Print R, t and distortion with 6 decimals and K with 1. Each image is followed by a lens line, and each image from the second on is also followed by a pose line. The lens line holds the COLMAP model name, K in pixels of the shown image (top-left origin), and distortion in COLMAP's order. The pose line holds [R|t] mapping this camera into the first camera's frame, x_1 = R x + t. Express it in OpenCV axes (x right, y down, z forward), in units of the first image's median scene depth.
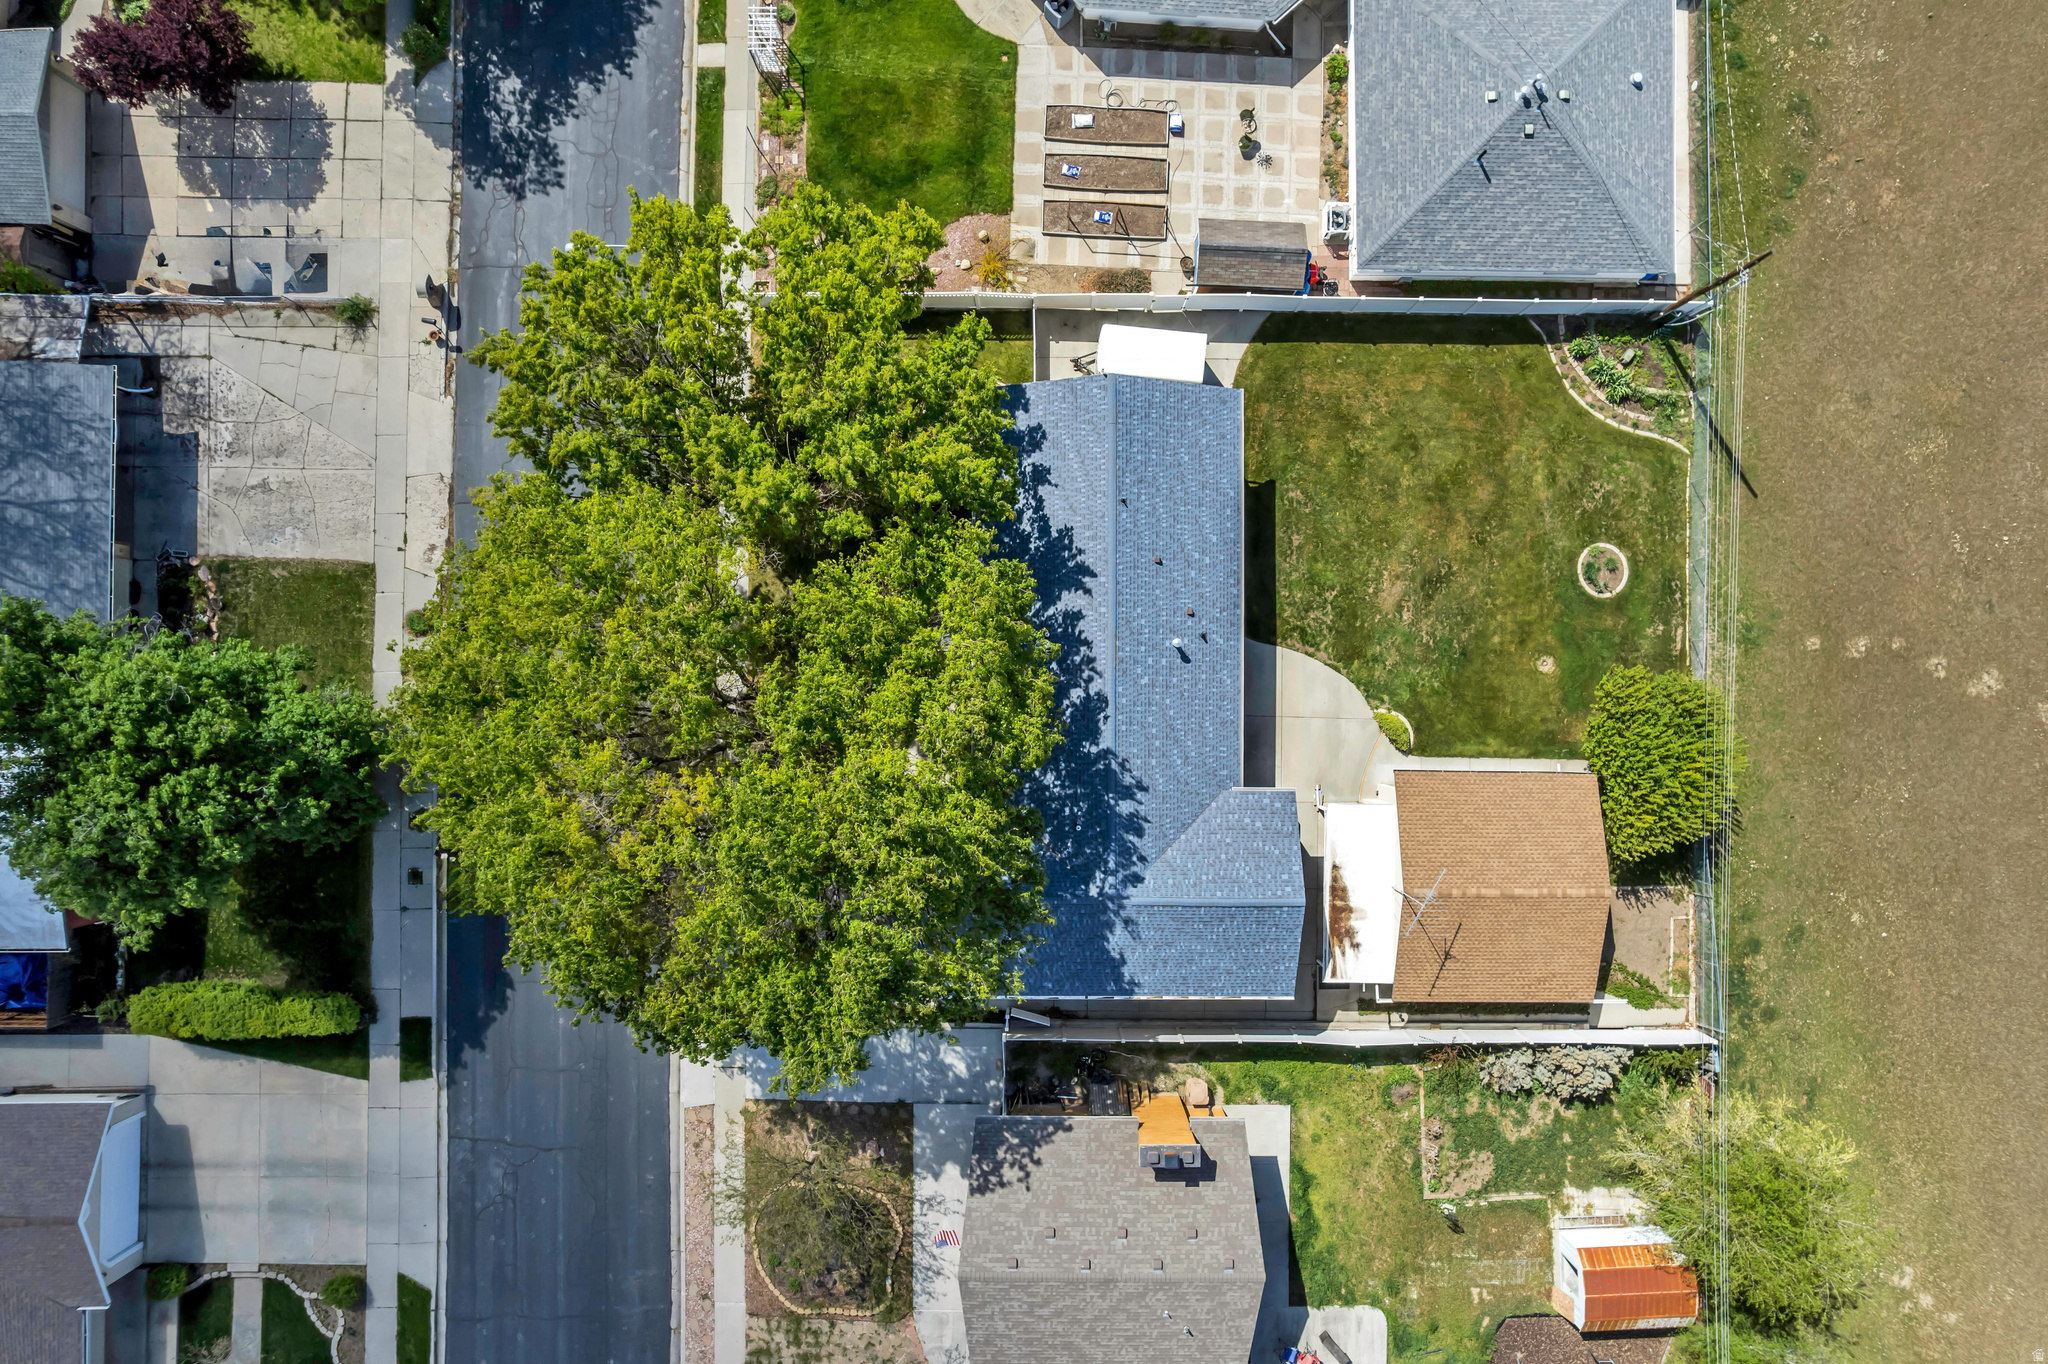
lens RADIAL K [[1304.5, 0, 1034.3], [0, 1304.5, 678.2], [0, 0, 1]] dist [-0.074209, 0.066369]
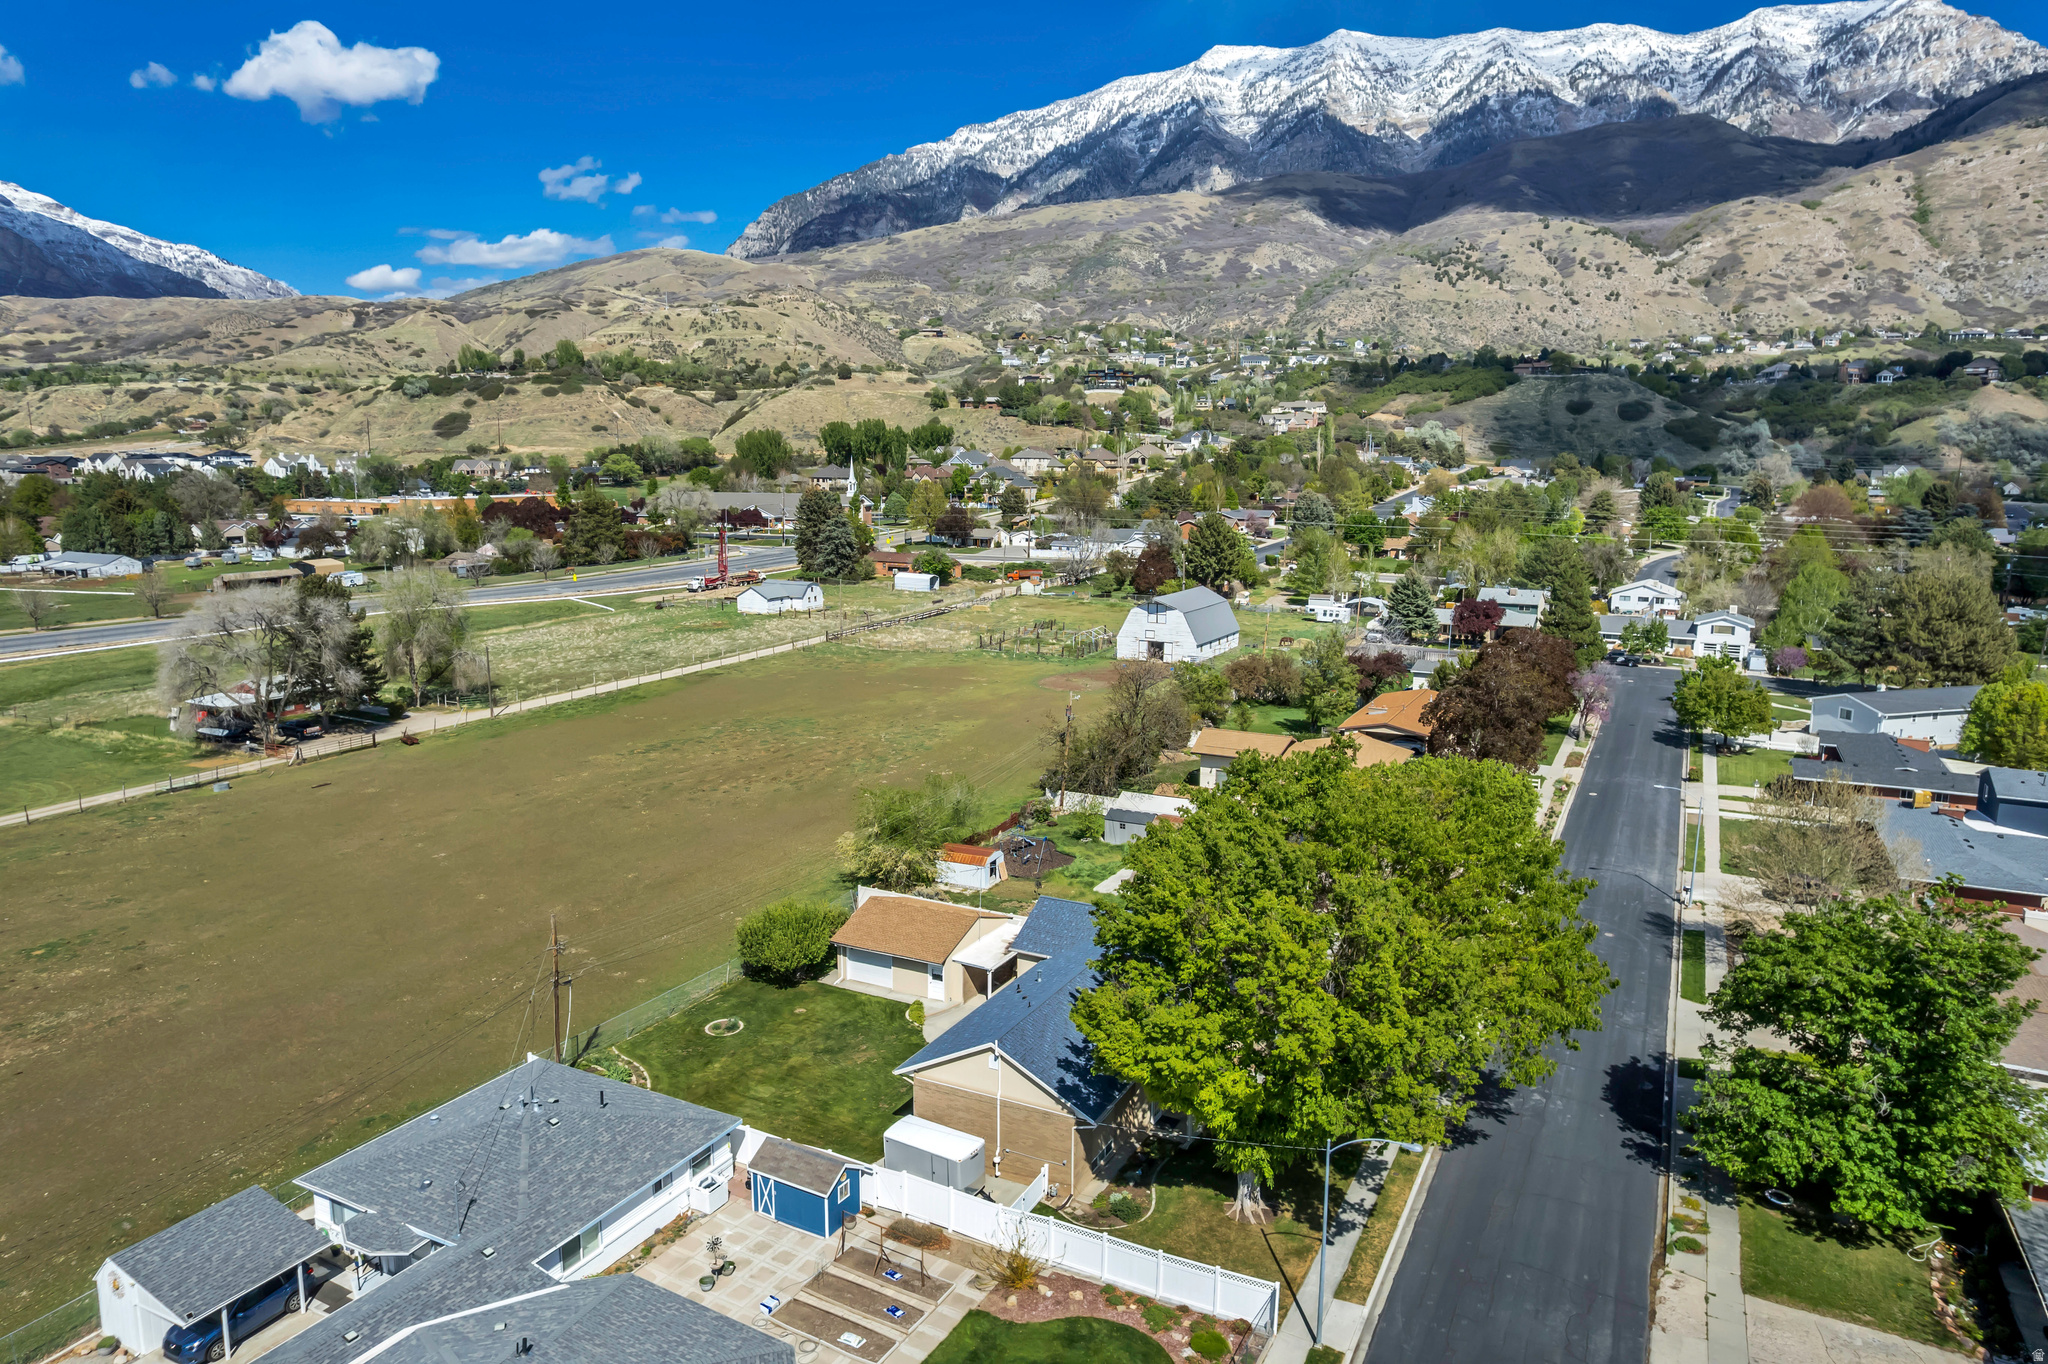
lens RADIAL K [[1304.5, 0, 1033.7], [0, 1304.5, 694.7], [0, 0, 1]] dist [-0.074209, 0.066369]
pose [[-0.895115, -0.086475, 0.437369, -0.421679], [0.445680, -0.147620, 0.882937, -1.095804], [-0.011788, 0.985256, 0.170677, 0.414381]]
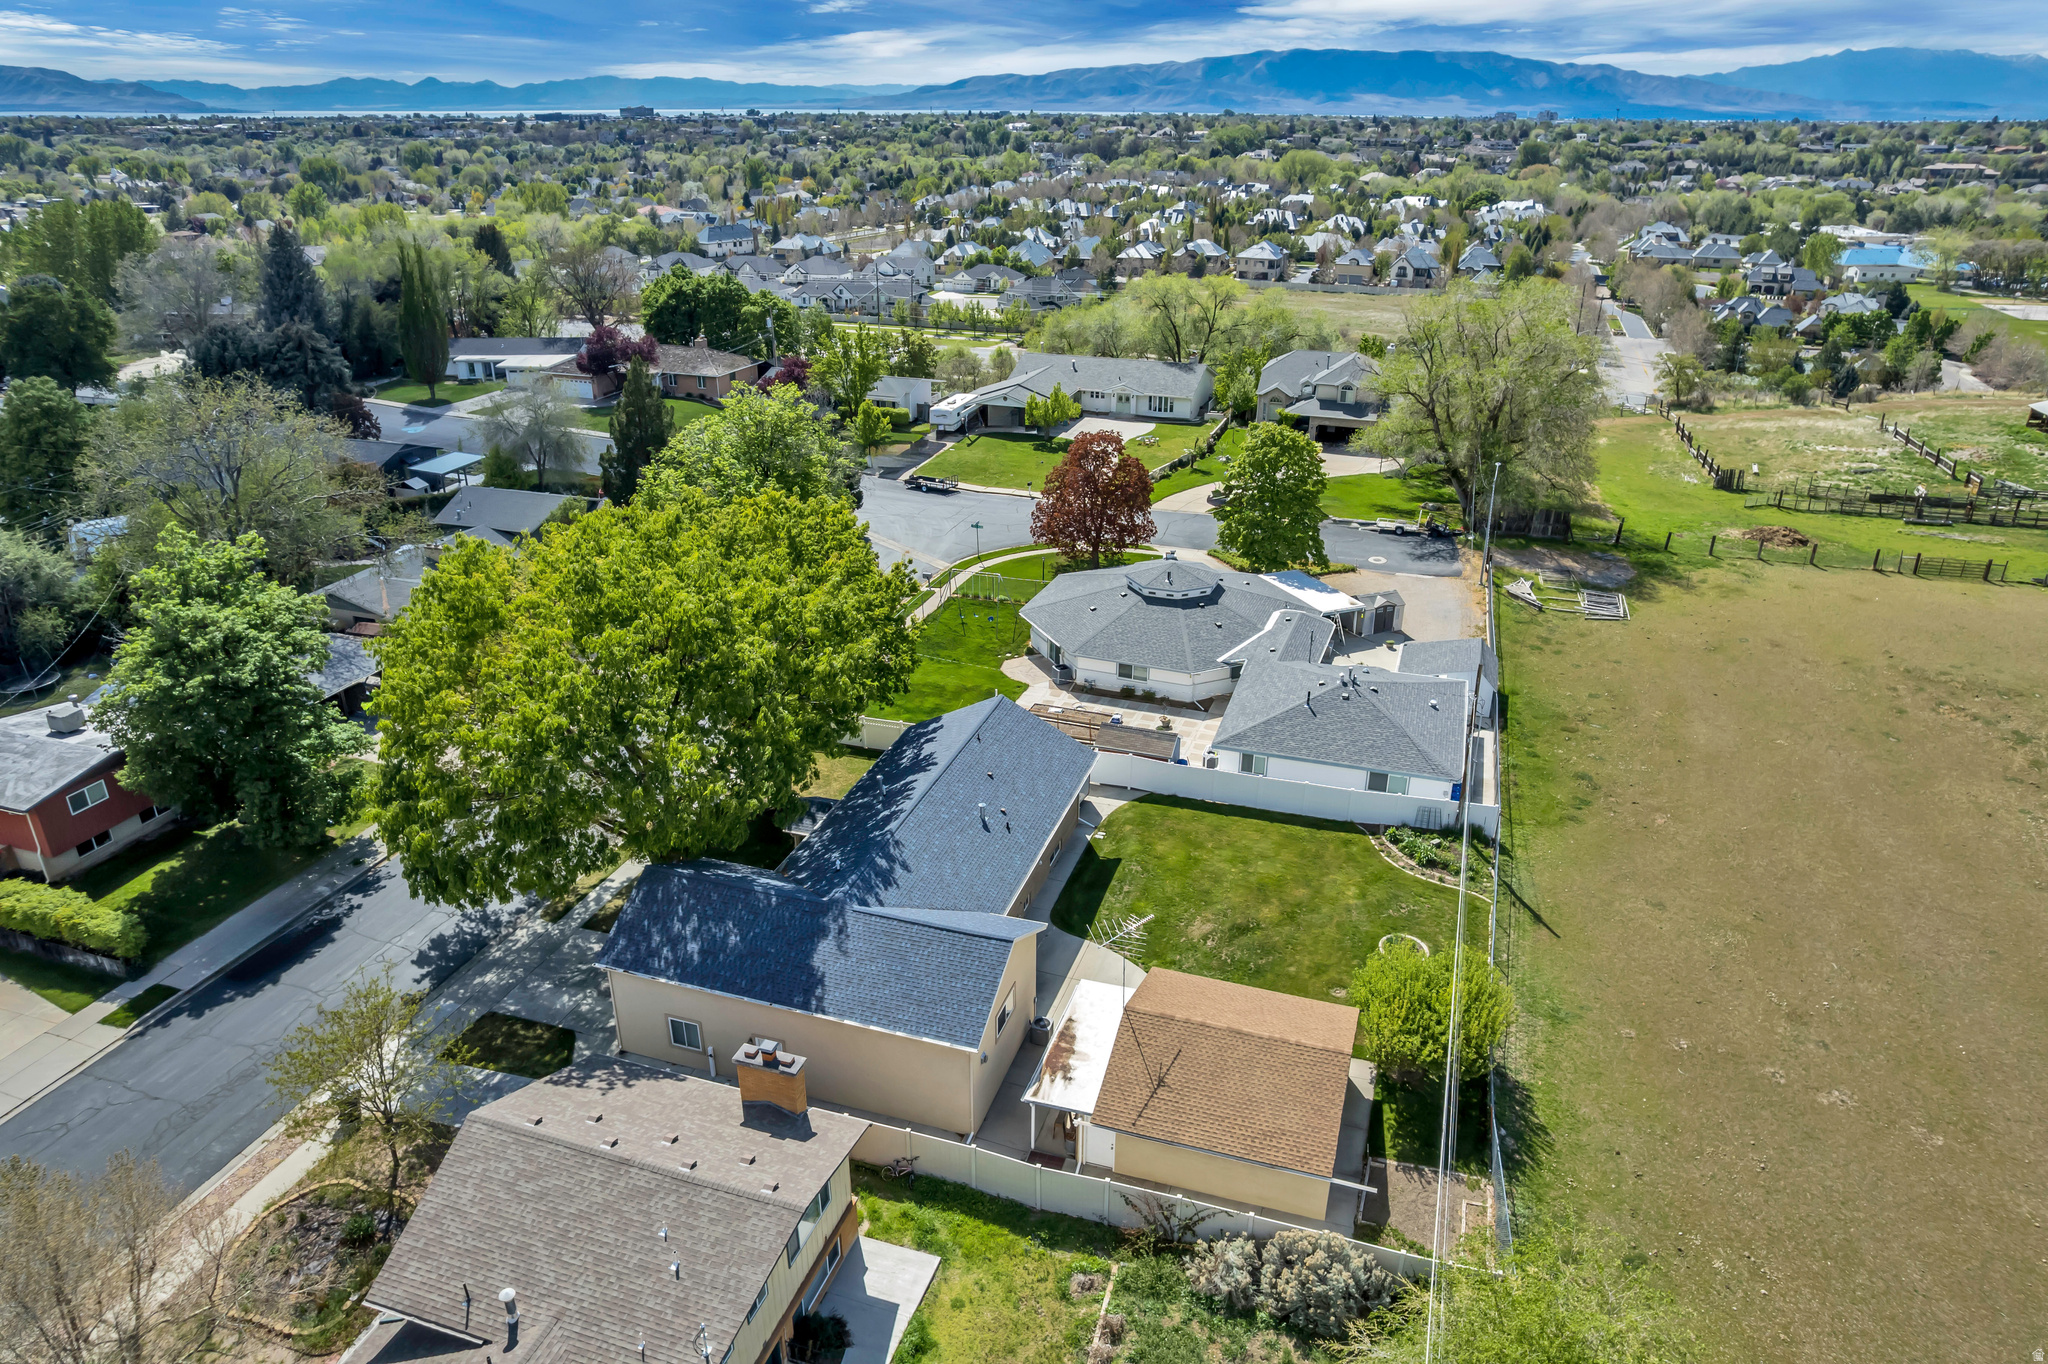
lens RADIAL K [[1304.5, 0, 1033.7], [0, 1304.5, 685.8], [0, 0, 1]] dist [-0.074209, 0.066369]
pose [[0.953173, 0.128034, -0.273985, 0.414655], [-0.302424, 0.402286, -0.864121, 0.834919], [-0.000416, 0.906517, 0.422169, 0.358119]]
